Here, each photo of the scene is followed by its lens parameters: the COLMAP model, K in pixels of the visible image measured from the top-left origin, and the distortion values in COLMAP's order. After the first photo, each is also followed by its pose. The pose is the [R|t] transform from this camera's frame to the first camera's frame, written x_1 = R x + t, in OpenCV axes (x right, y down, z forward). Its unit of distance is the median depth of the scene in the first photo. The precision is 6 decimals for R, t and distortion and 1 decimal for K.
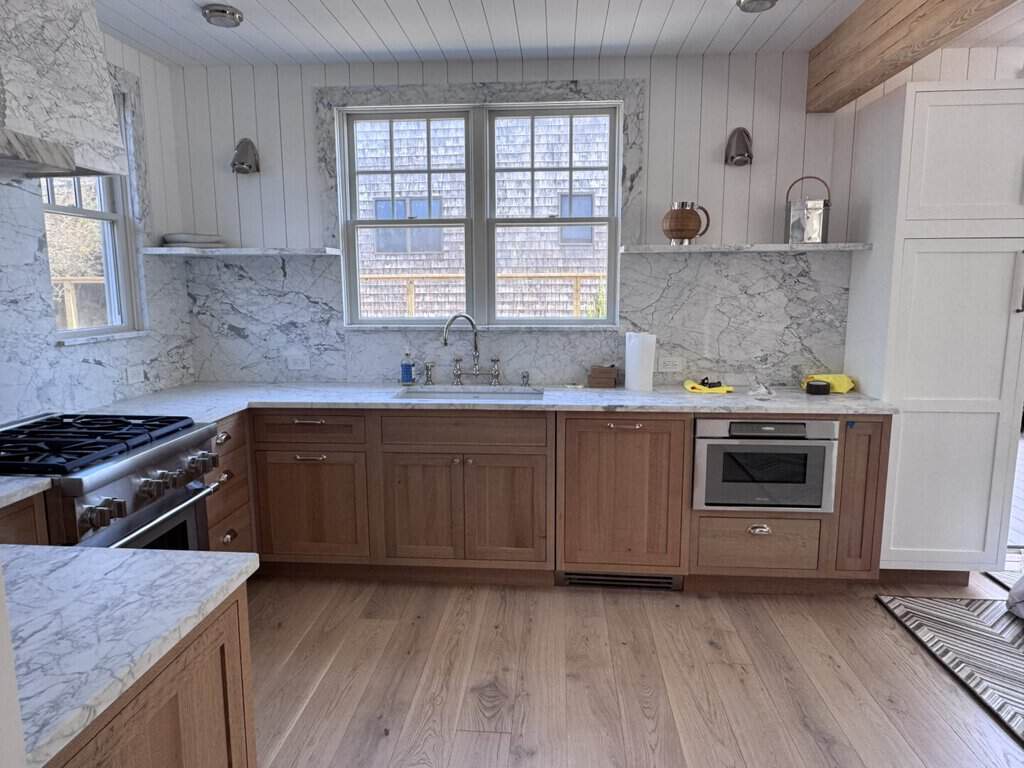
lens RADIAL K [[673.2, 0, 511.4], [0, 673.2, 378.4], [0, 0, 1]] dist [0.003426, -0.001190]
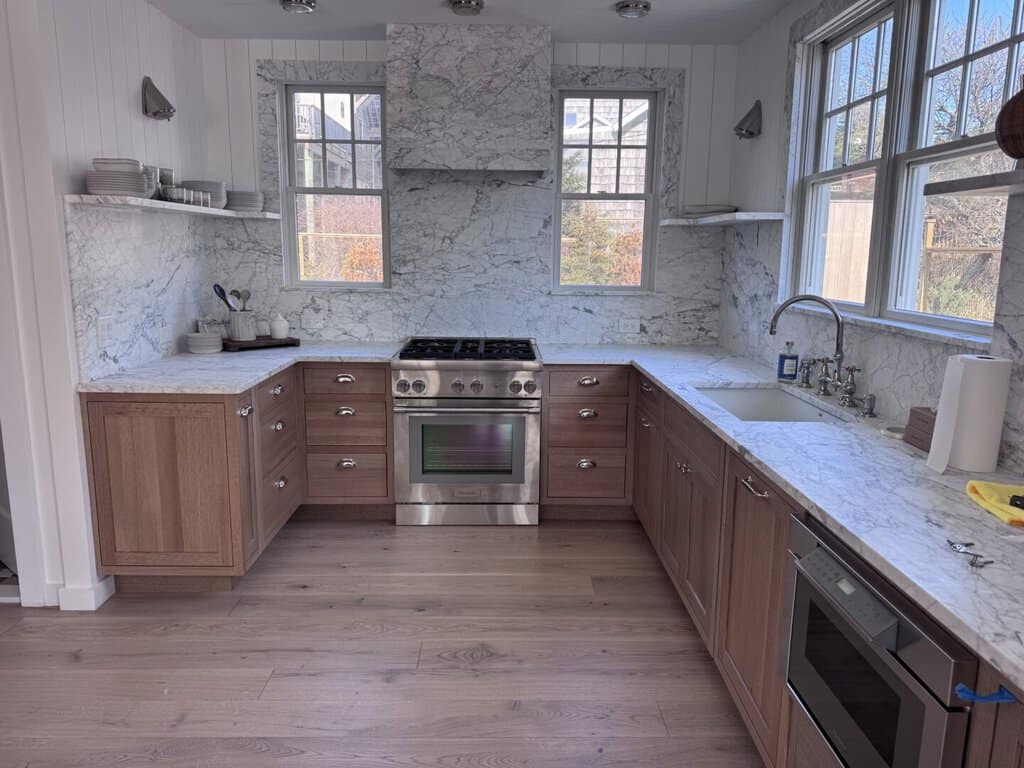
lens RADIAL K [[696.6, 0, 507.6], [0, 696.6, 393.2], [0, 0, 1]] dist [0.006974, 0.001180]
pose [[0.084429, 0.201846, -0.975772, 0.758223], [-0.148785, 0.970843, 0.187952, -0.101558], [0.985259, 0.129312, 0.111999, 0.715569]]
